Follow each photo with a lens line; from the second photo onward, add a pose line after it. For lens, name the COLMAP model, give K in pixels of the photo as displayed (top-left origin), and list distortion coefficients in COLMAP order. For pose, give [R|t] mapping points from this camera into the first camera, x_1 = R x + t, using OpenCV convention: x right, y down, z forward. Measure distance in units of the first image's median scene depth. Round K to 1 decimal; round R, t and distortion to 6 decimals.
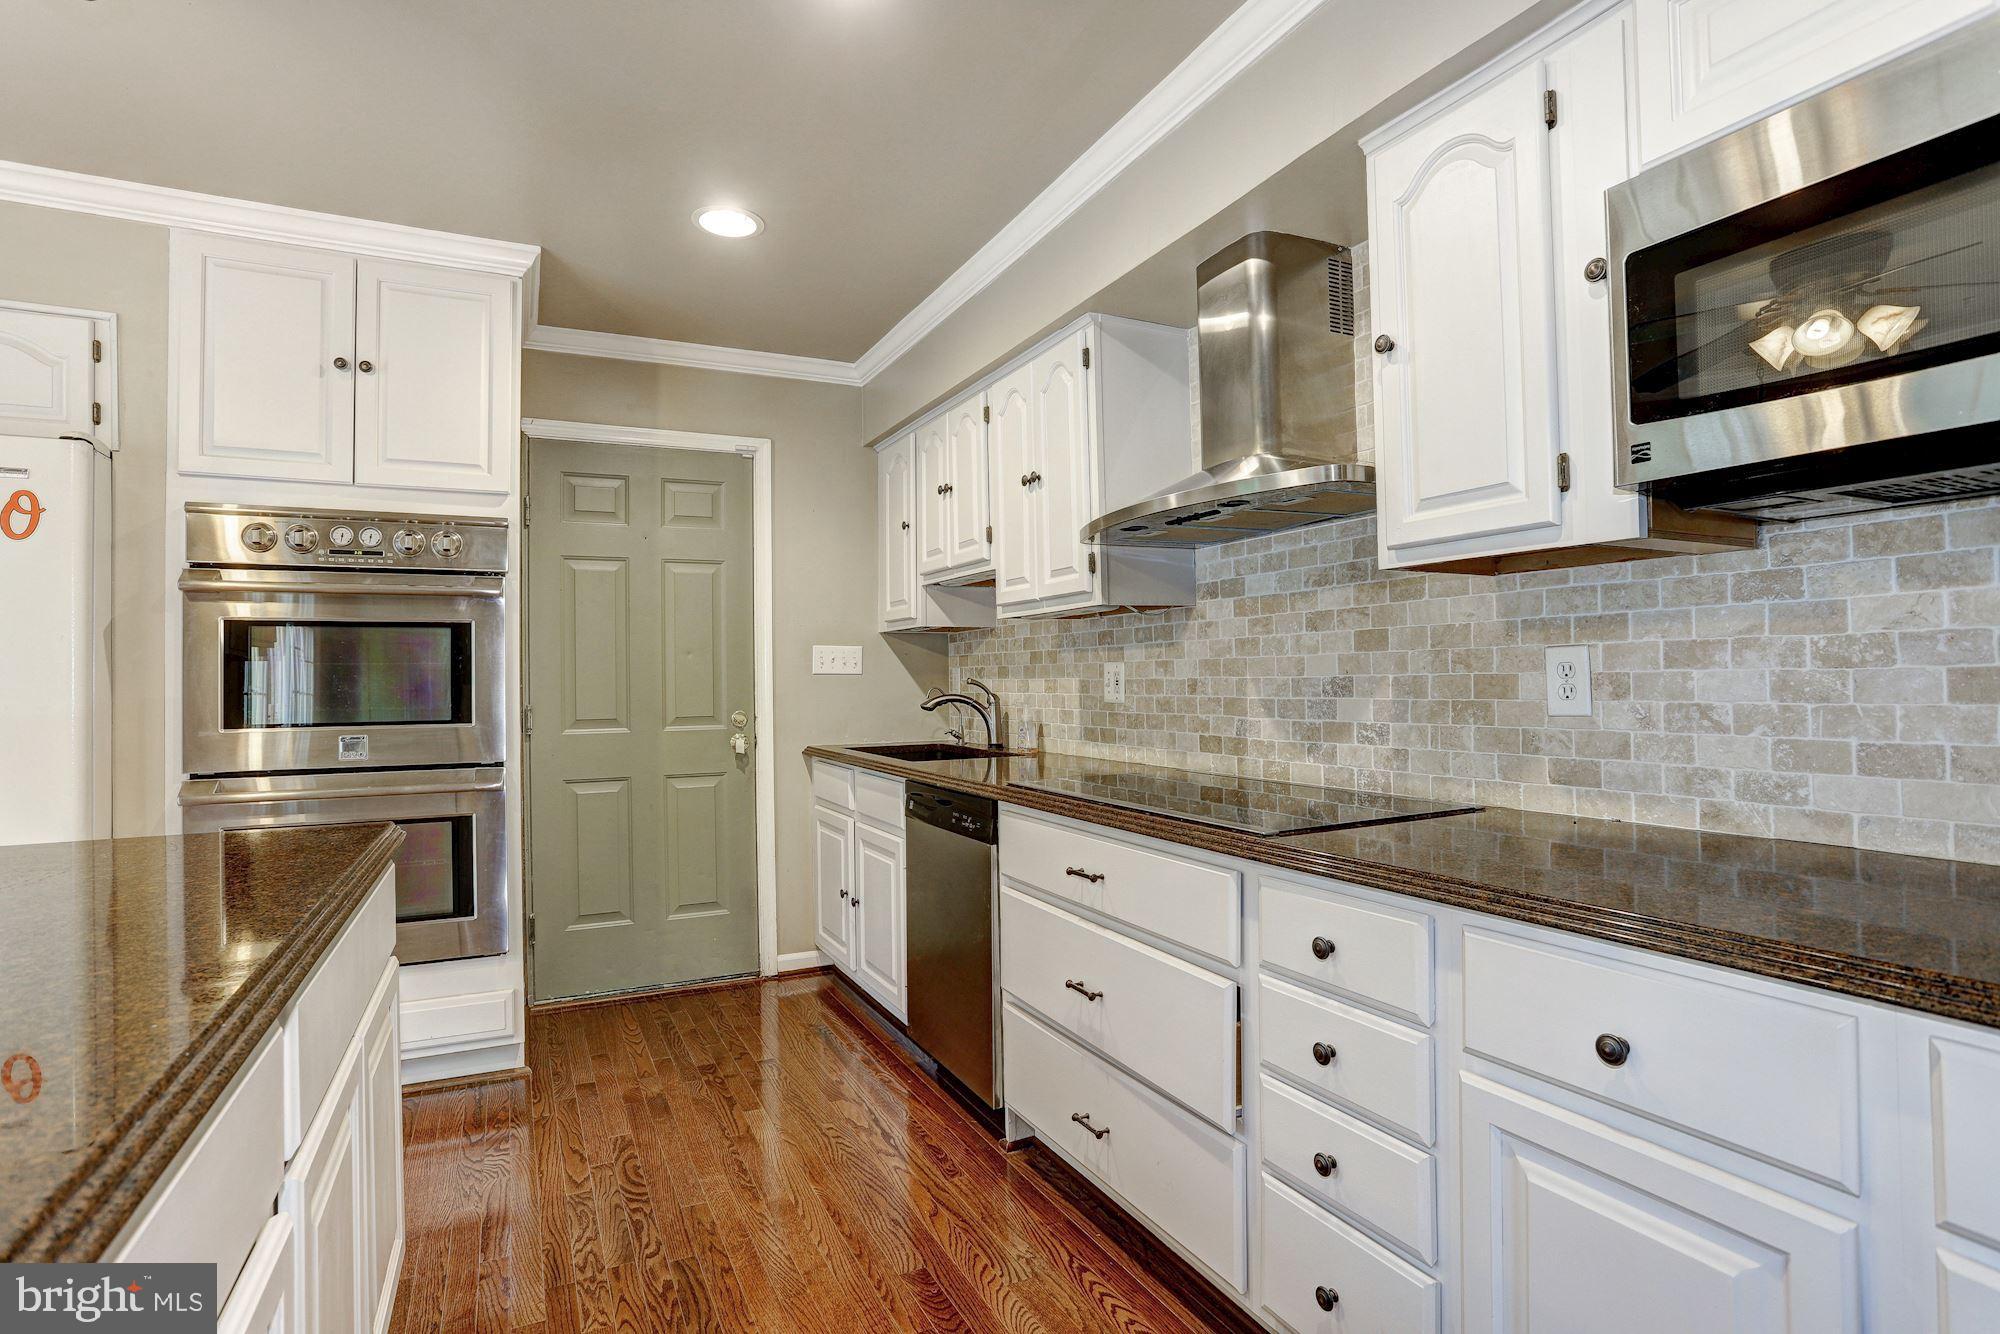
lens RADIAL K [[985.2, 0, 986.6], [0, 985.2, 666.7], [0, 0, 1]] dist [-0.068640, 0.034388]
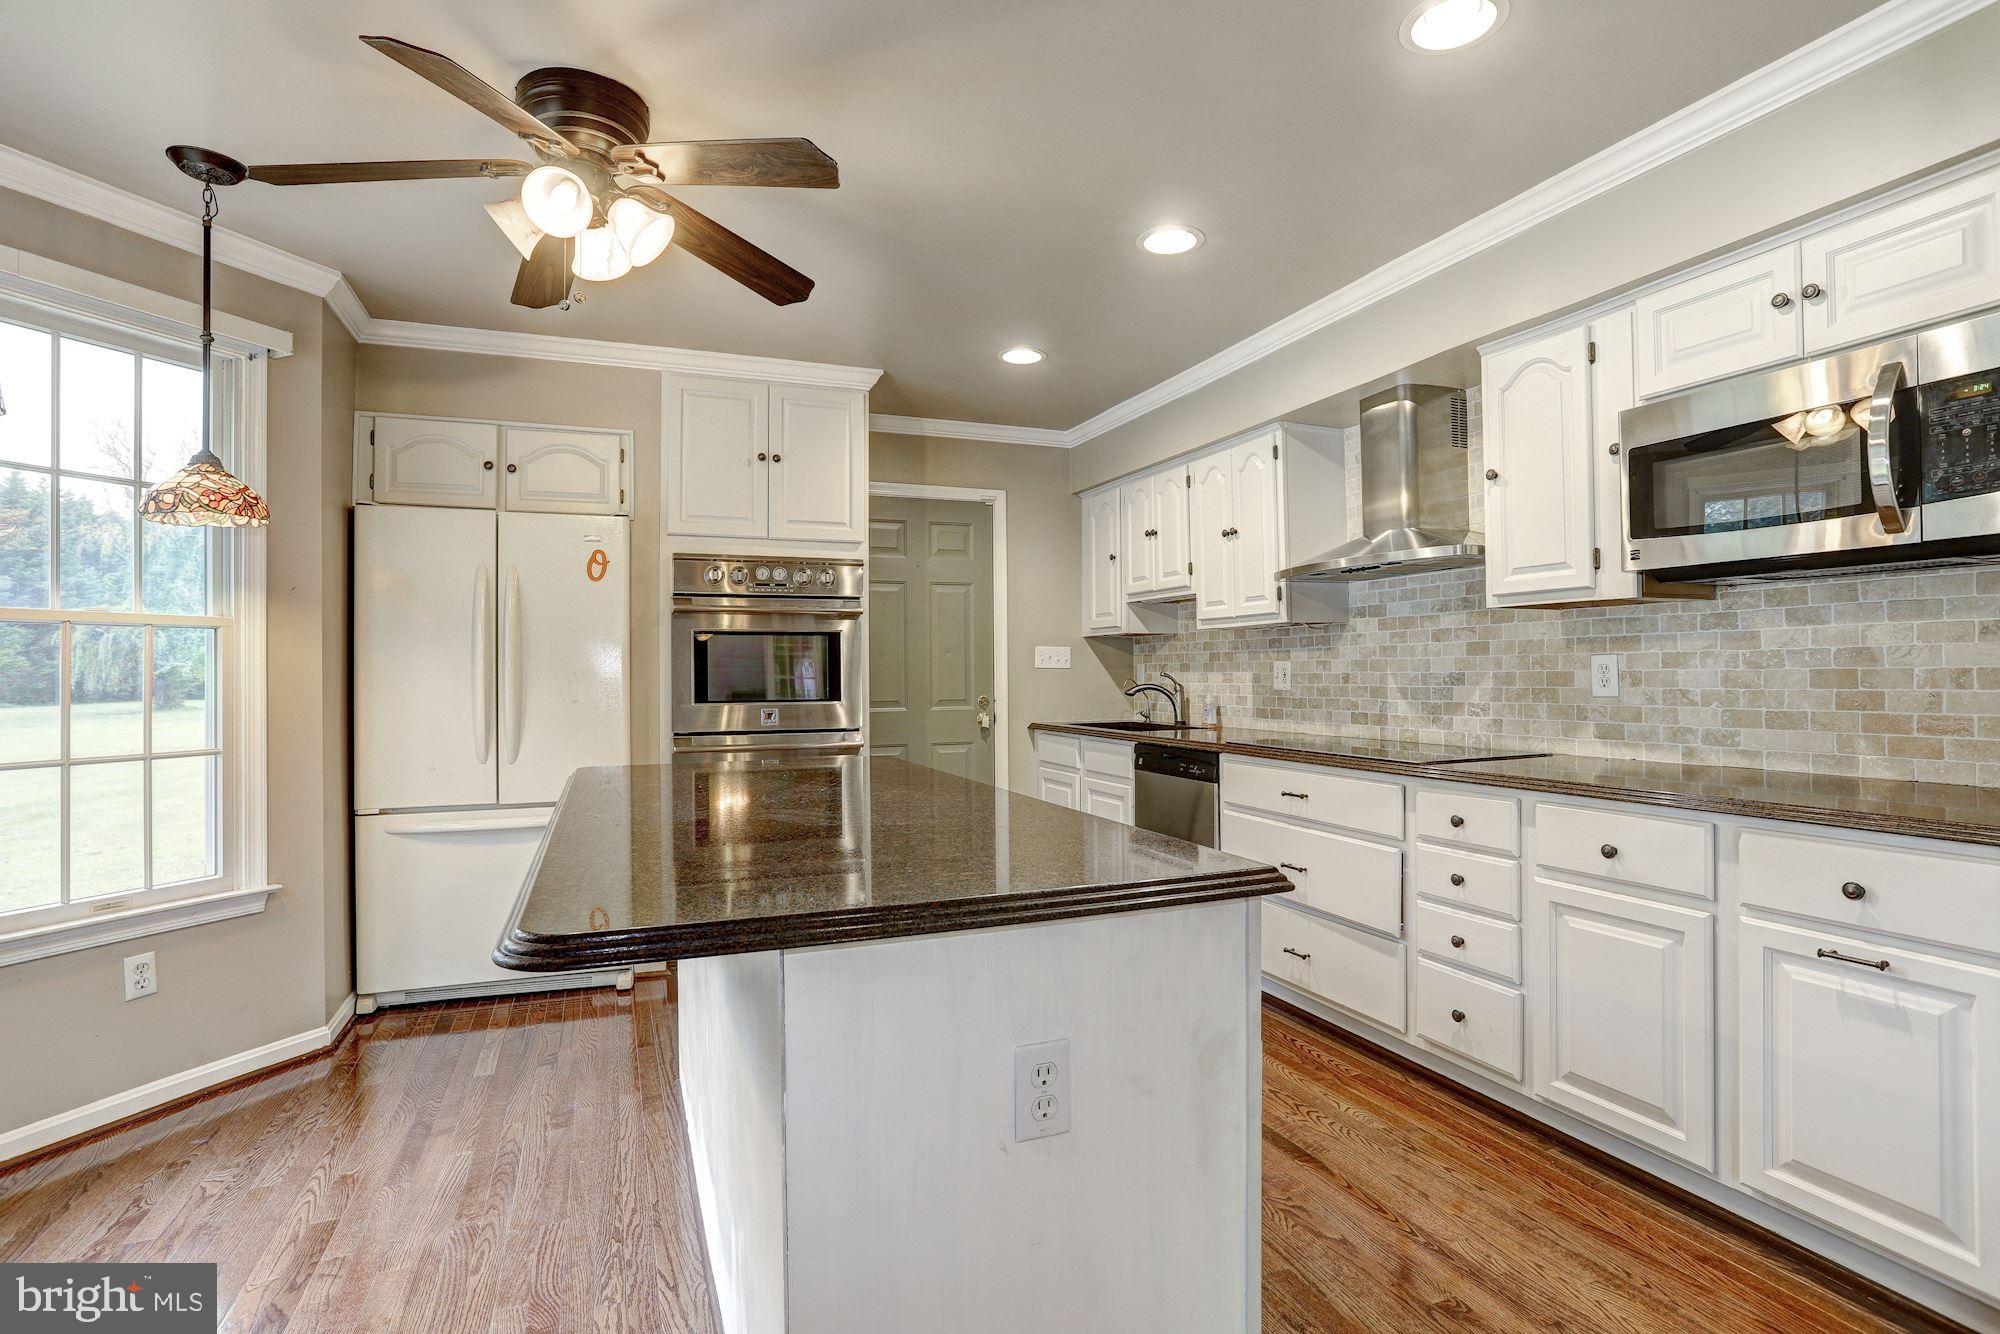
lens RADIAL K [[972.2, 0, 980.6], [0, 972.2, 665.8], [0, 0, 1]] dist [-0.070612, 0.036362]
pose [[0.996667, 0.004881, -0.081430, -0.220811], [-0.004431, 0.999974, 0.005702, -0.004312], [0.081456, -0.005322, 0.996663, -0.473267]]
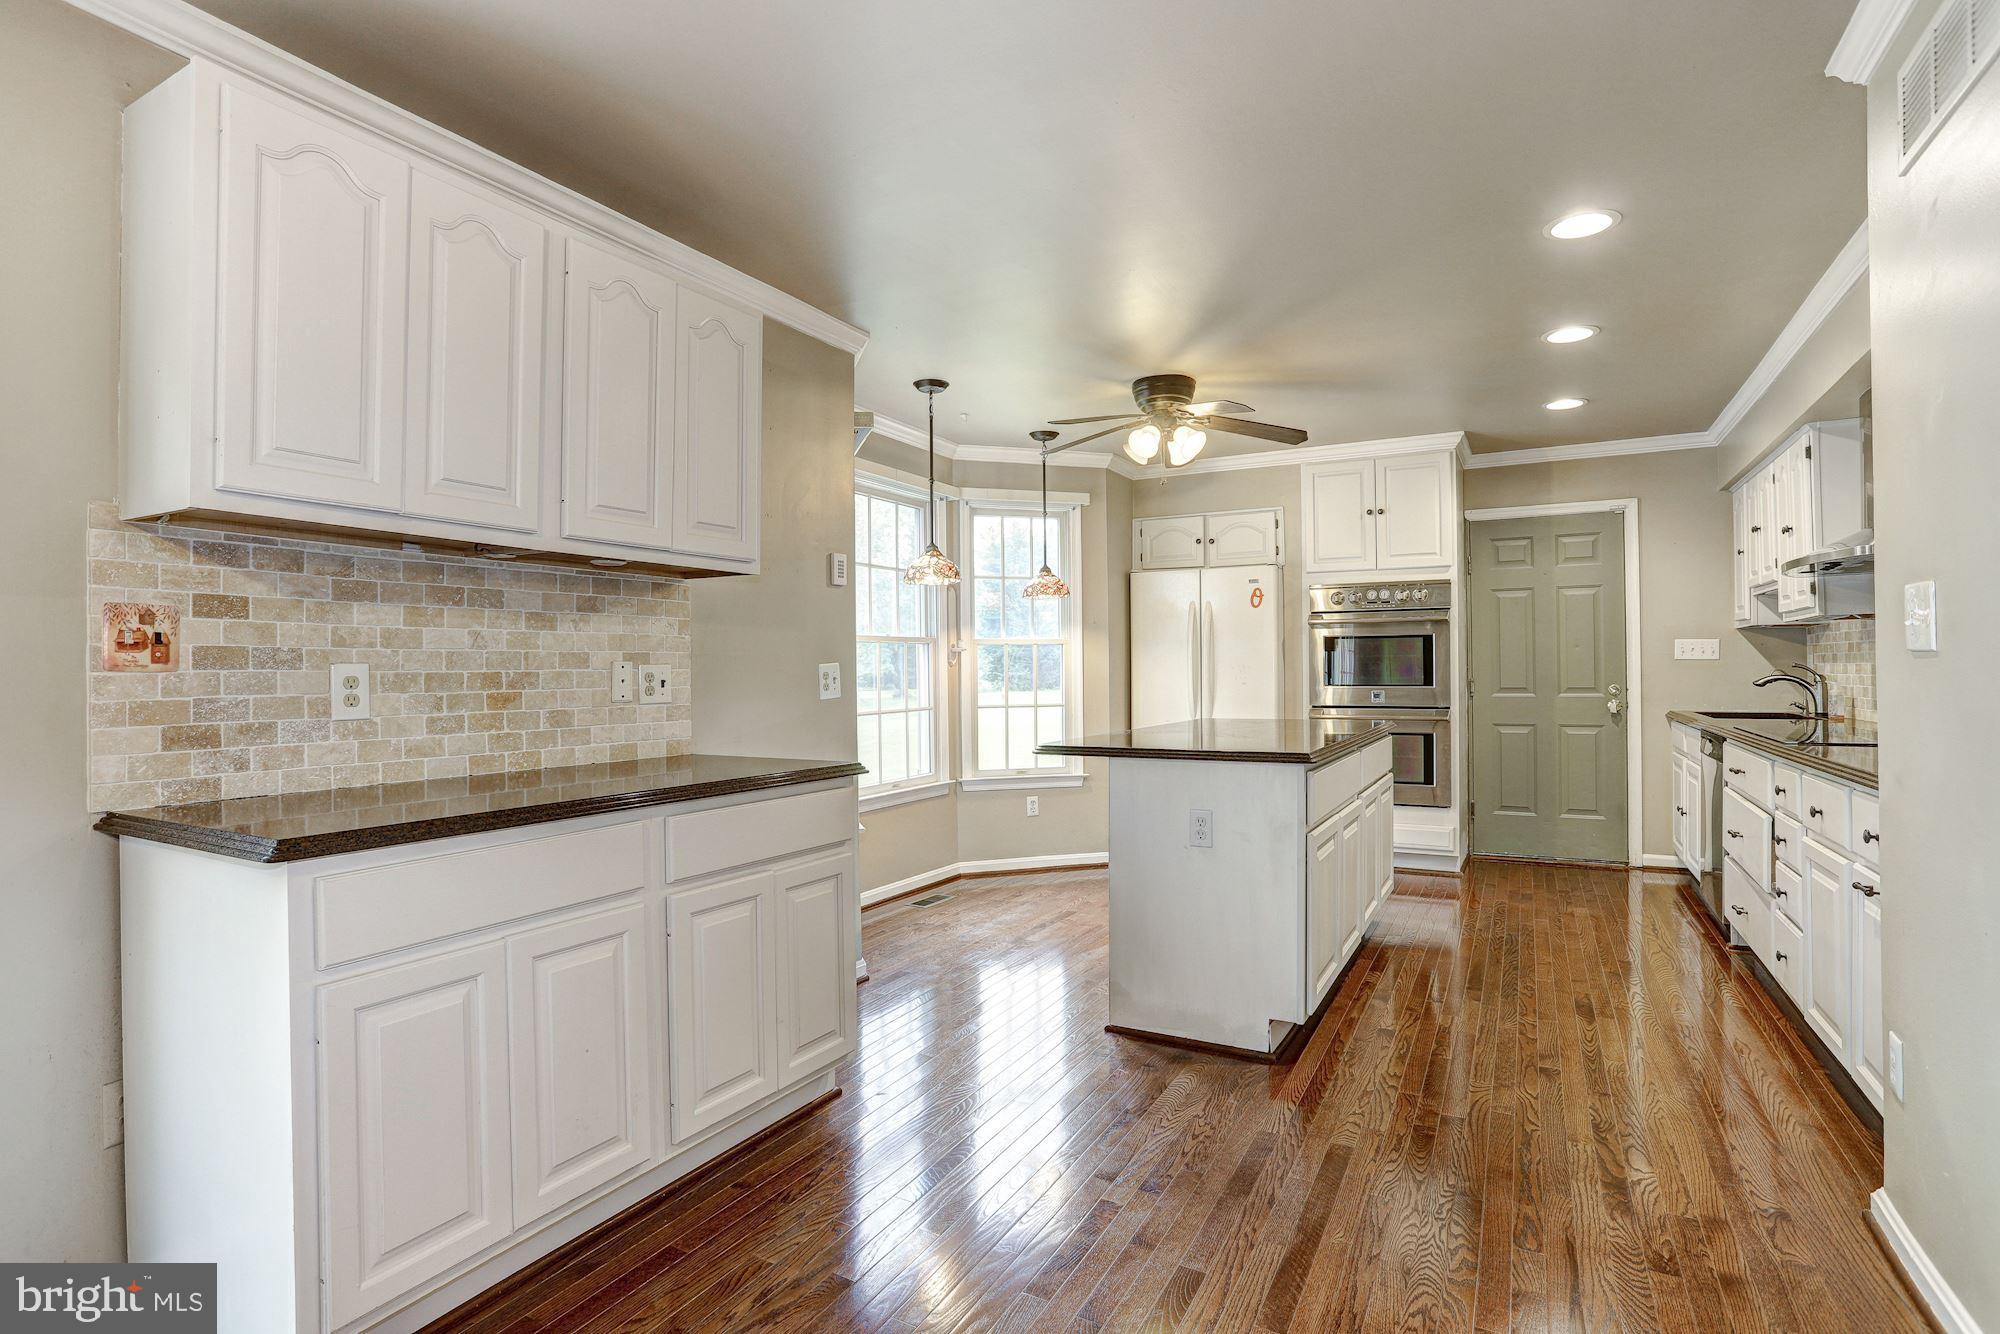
lens RADIAL K [[972.2, 0, 980.6], [0, 972.2, 665.8], [0, 0, 1]] dist [-0.070612, 0.036362]
pose [[0.558380, 0.003726, -0.829577, 0.606291], [0.011226, 0.999864, 0.012047, -0.017082], [0.829509, -0.016040, 0.558263, -0.901046]]
